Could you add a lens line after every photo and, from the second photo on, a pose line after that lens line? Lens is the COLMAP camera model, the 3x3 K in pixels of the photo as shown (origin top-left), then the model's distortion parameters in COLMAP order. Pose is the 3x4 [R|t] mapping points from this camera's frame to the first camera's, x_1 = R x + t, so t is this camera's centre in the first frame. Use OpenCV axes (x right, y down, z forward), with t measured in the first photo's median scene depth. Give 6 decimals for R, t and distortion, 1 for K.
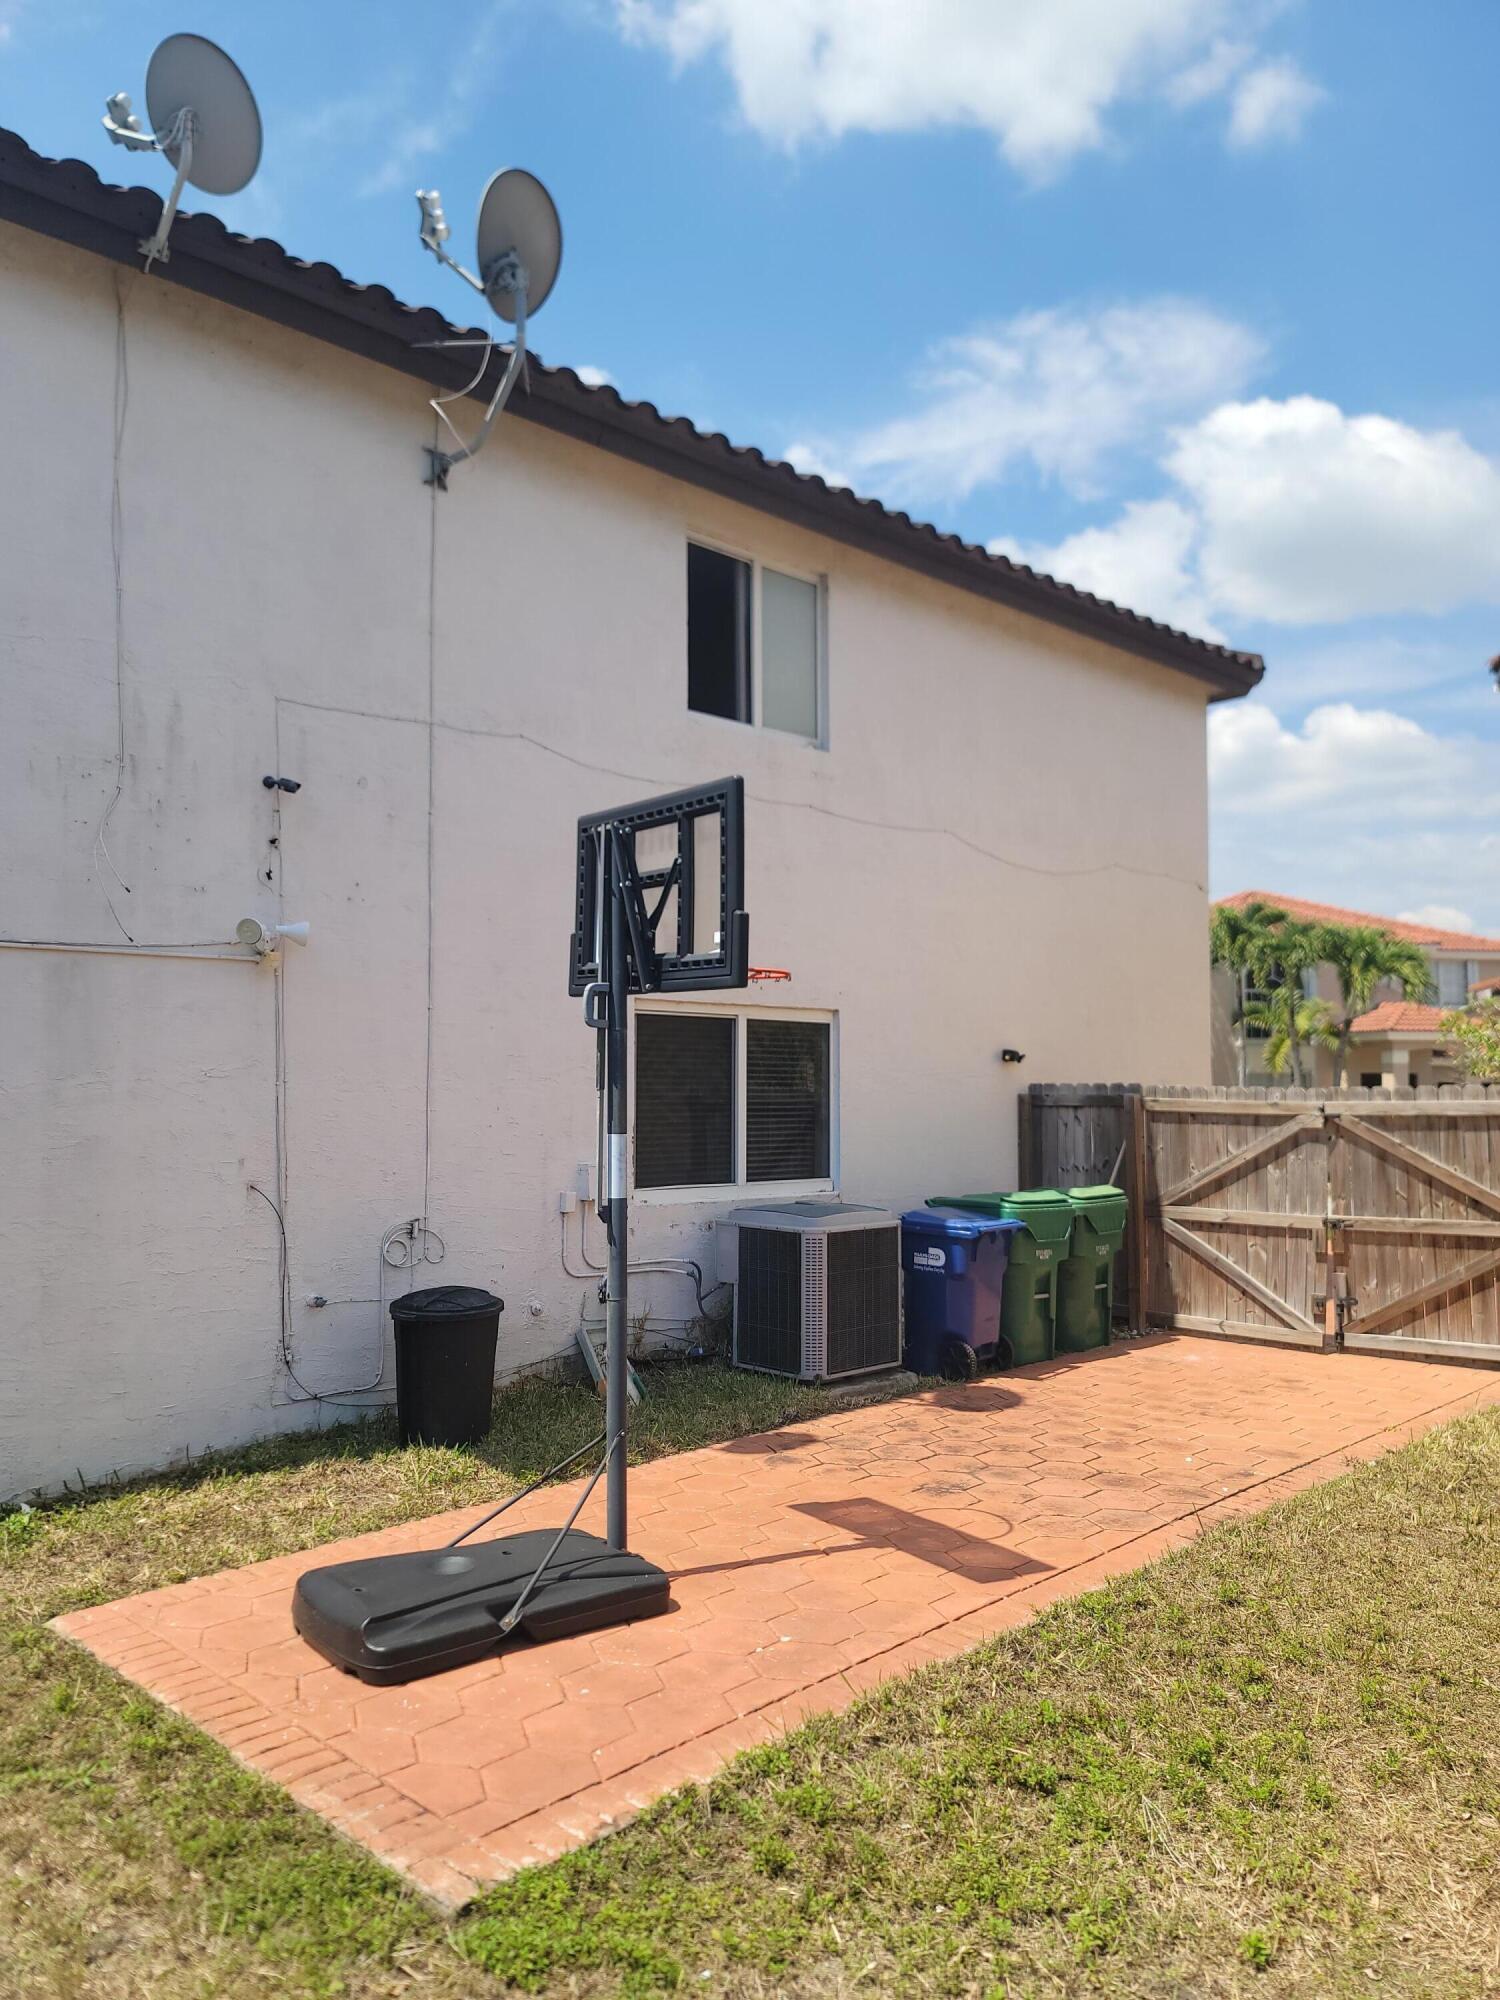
lens RADIAL K [[1469.3, 0, 753.1], [0, 1469.3, 1019.0], [0, 0, 1]] dist [0.051542, -0.006931]
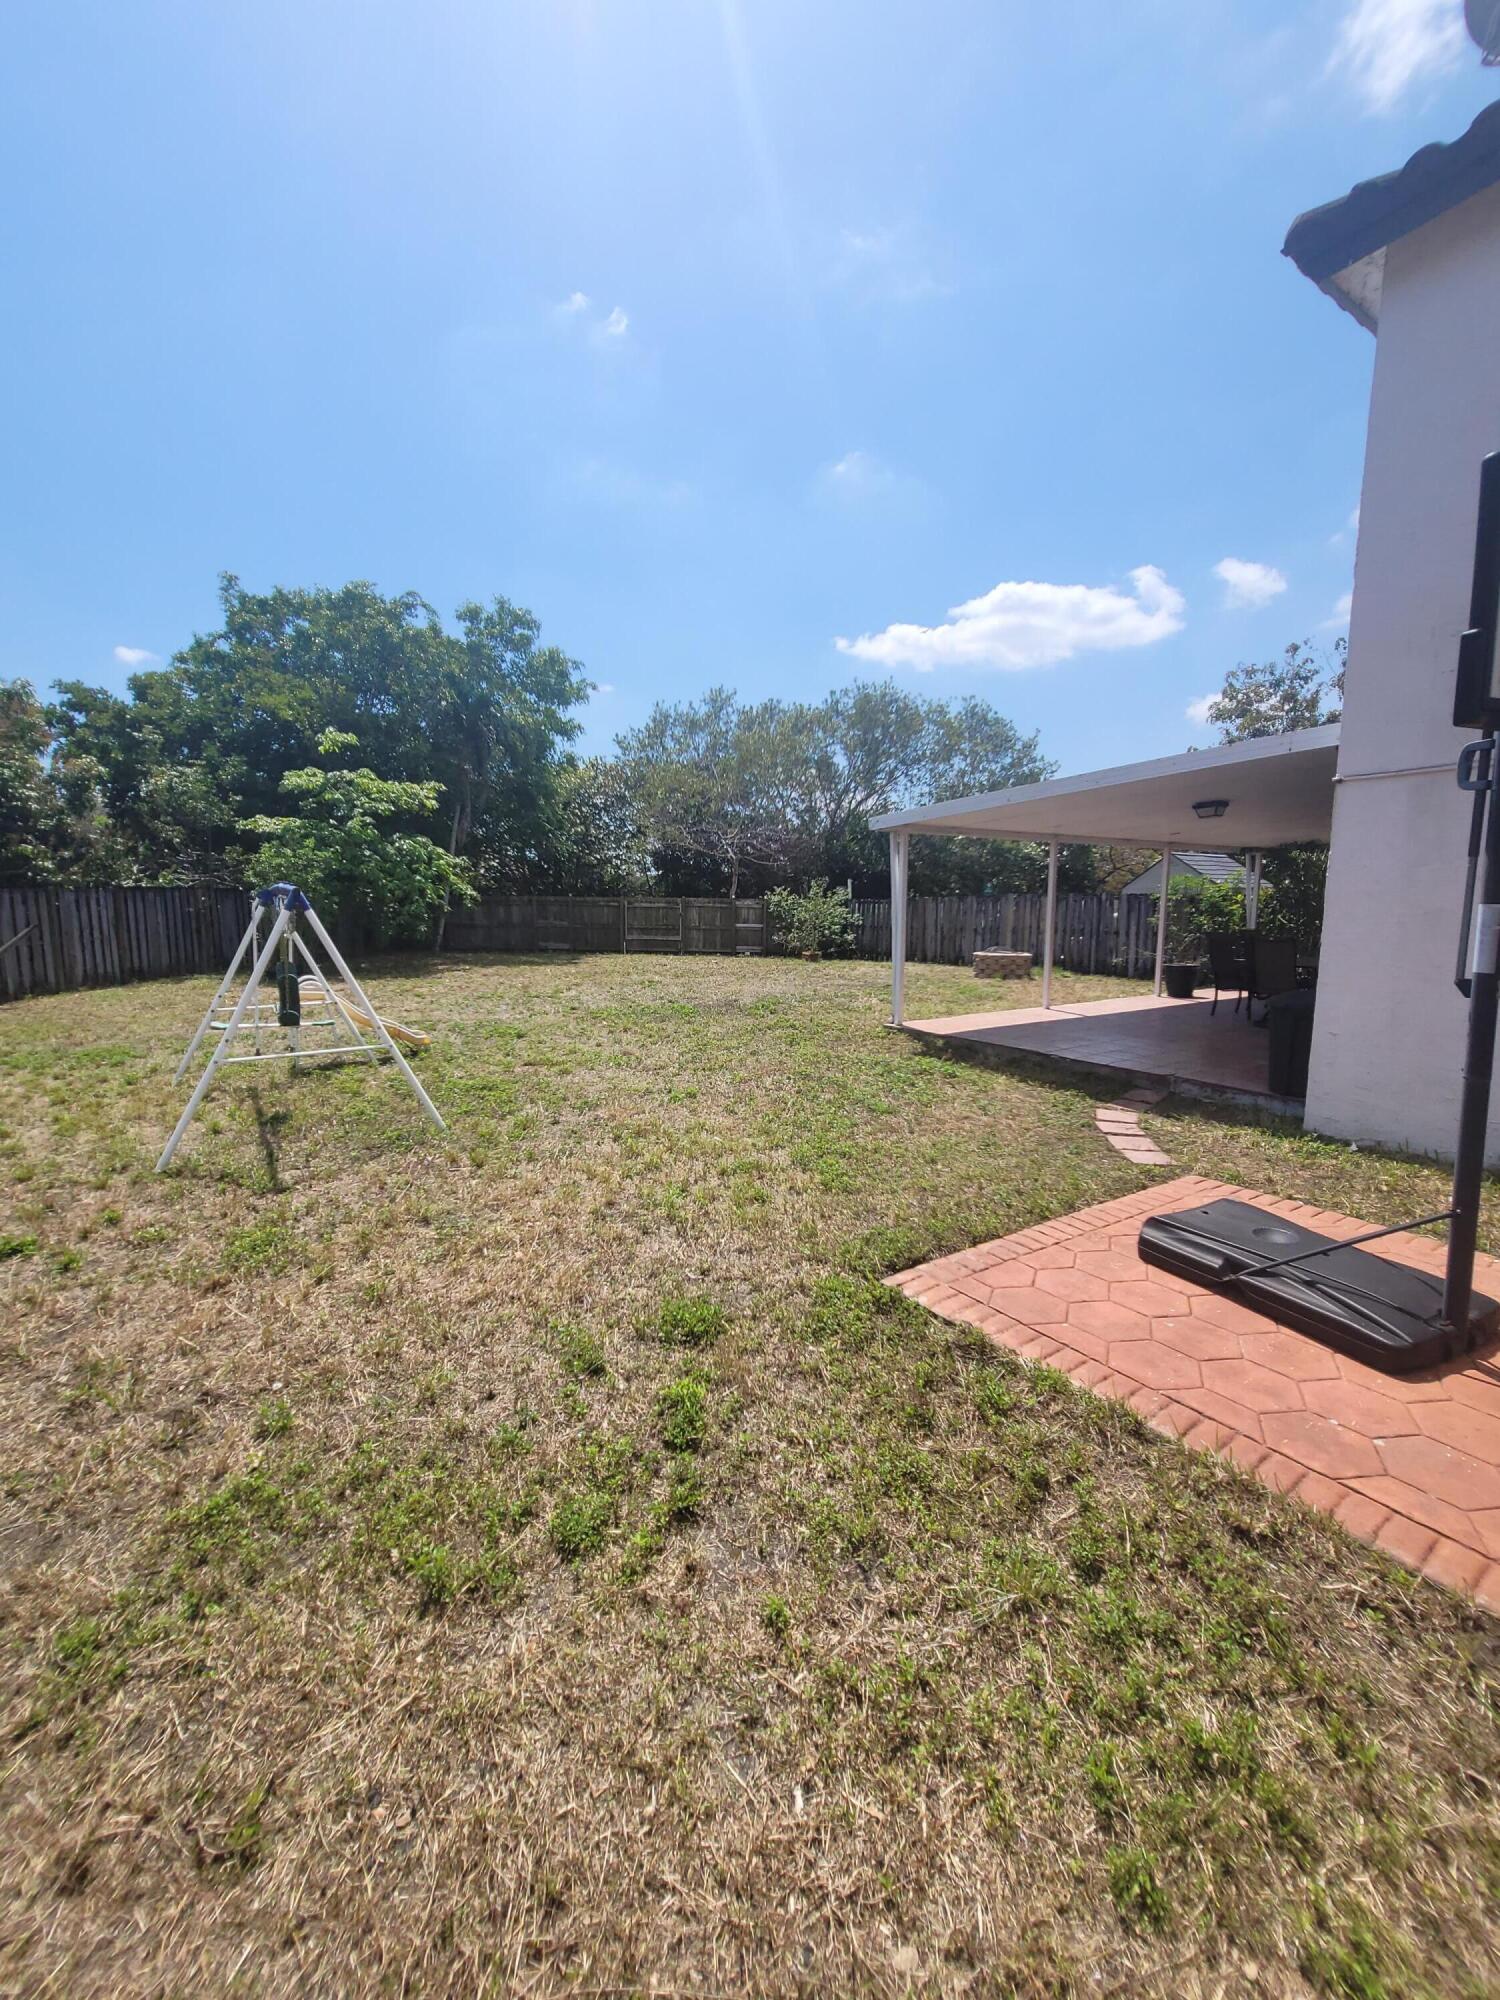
lens RADIAL K [[823.7, 0, 752.7], [0, 823.7, 992.3], [0, 0, 1]] dist [-0.006189, -0.000647]
pose [[-0.197973, 0.115710, -0.973354, 0.366641], [0.041041, 0.993116, 0.109711, 0.041794], [0.979348, -0.018228, -0.201359, 0.466490]]
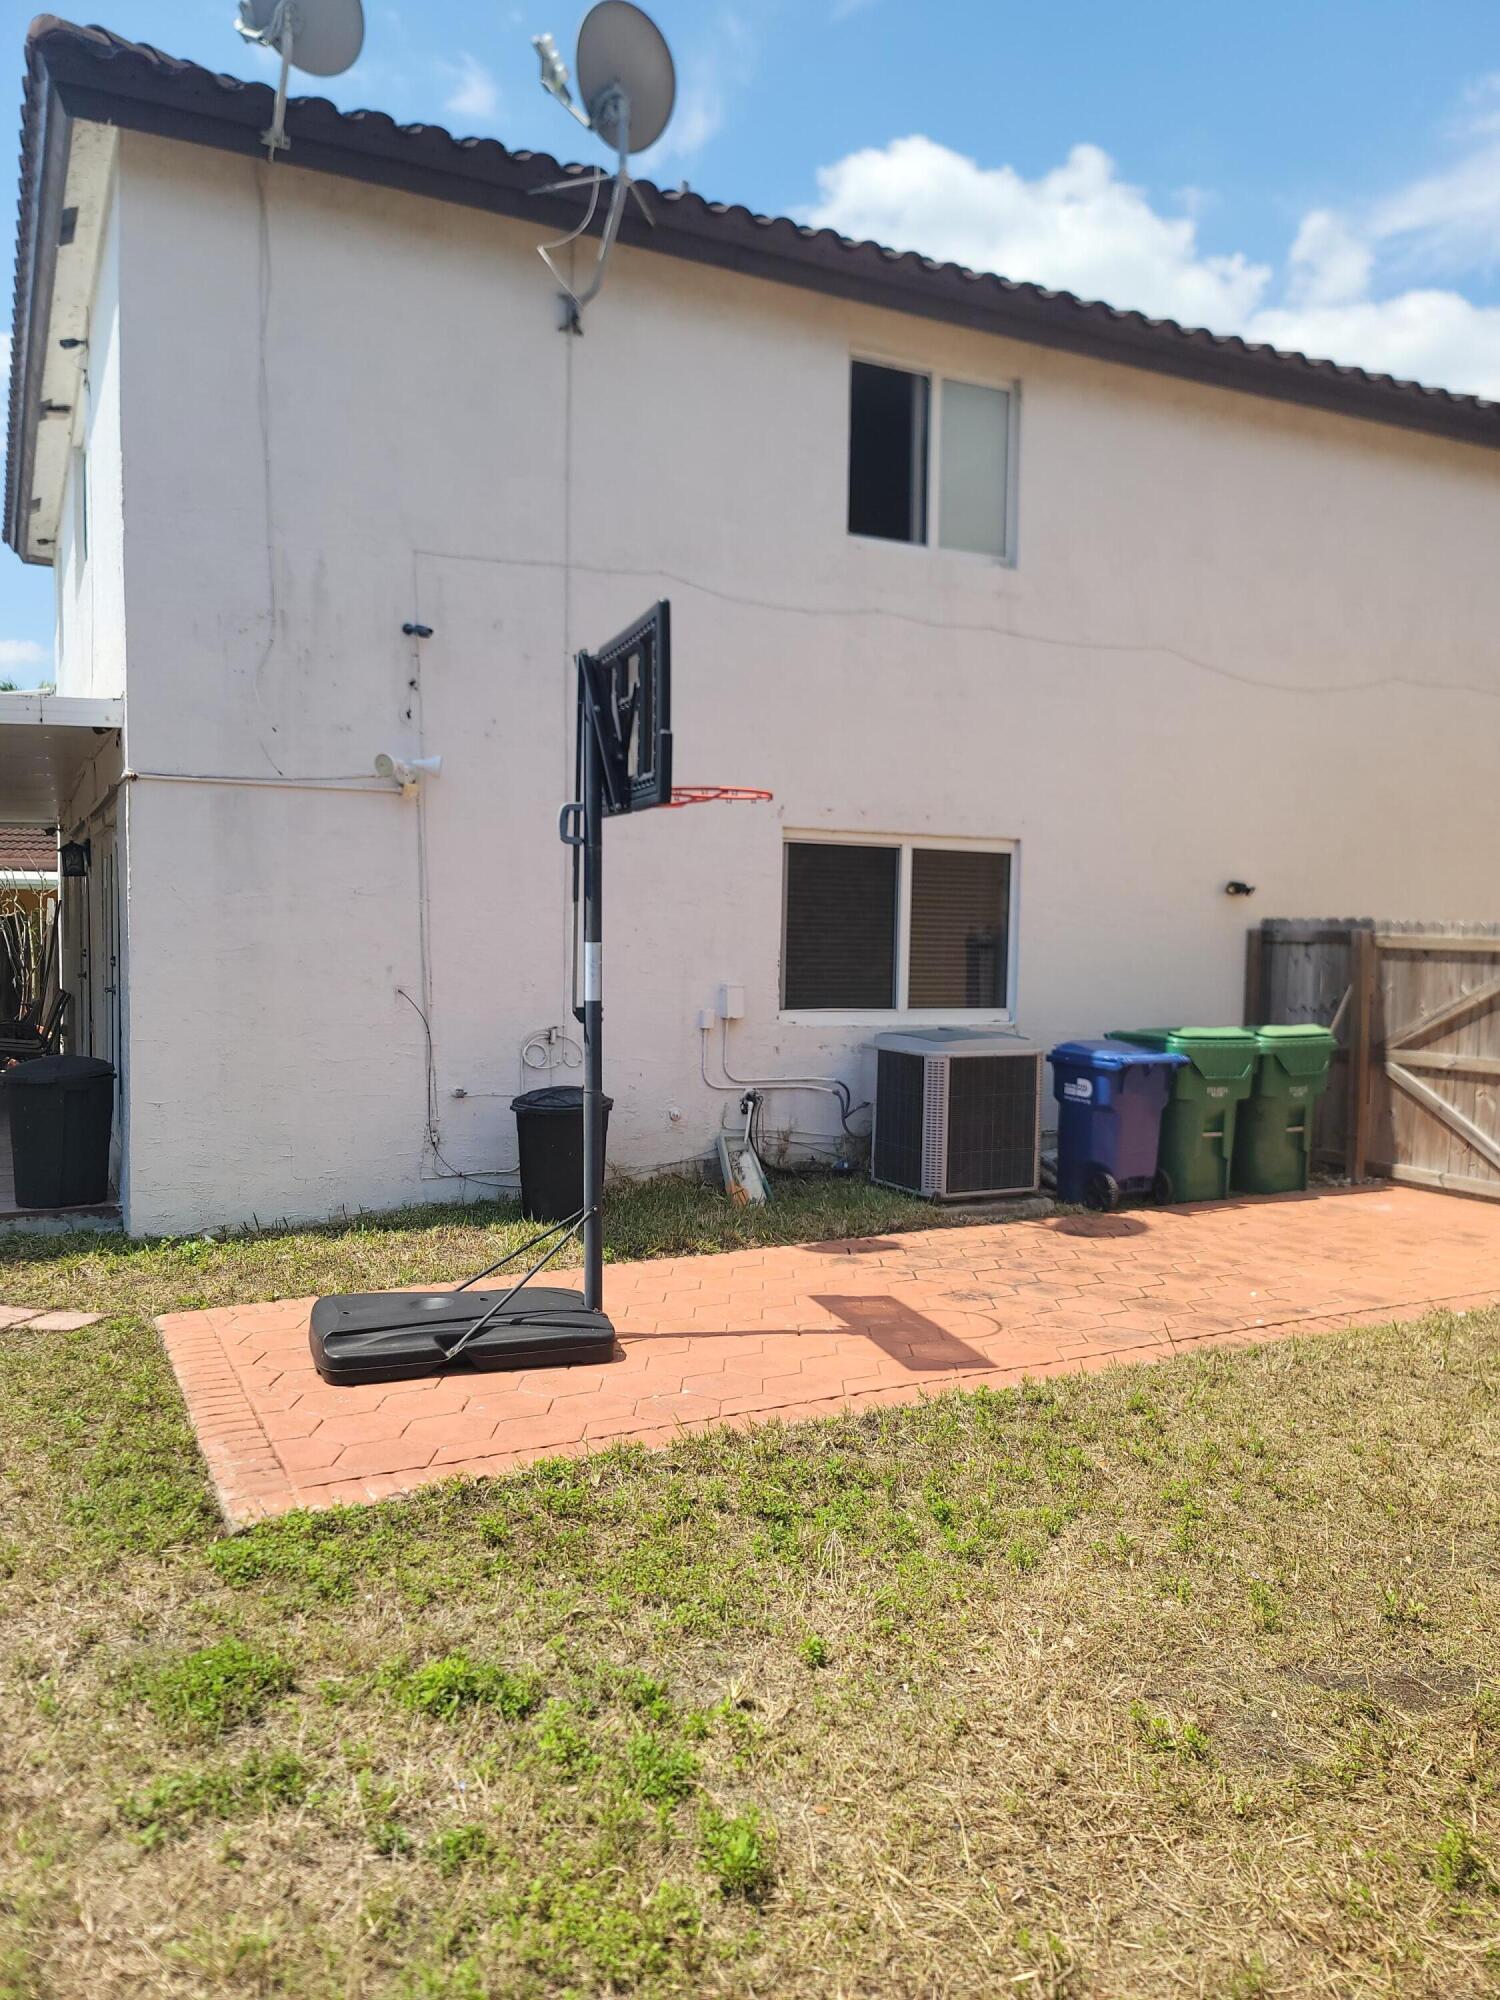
lens RADIAL K [[1467.9, 0, 758.0], [0, 1467.9, 1030.1], [0, 0, 1]] dist [0.052281, -0.040604]
pose [[0.953673, 0.033241, -0.299003, 0.255513], [0.000000, 0.993877, 0.110491, 0.016172], [0.300845, -0.105372, 0.947834, -0.003998]]
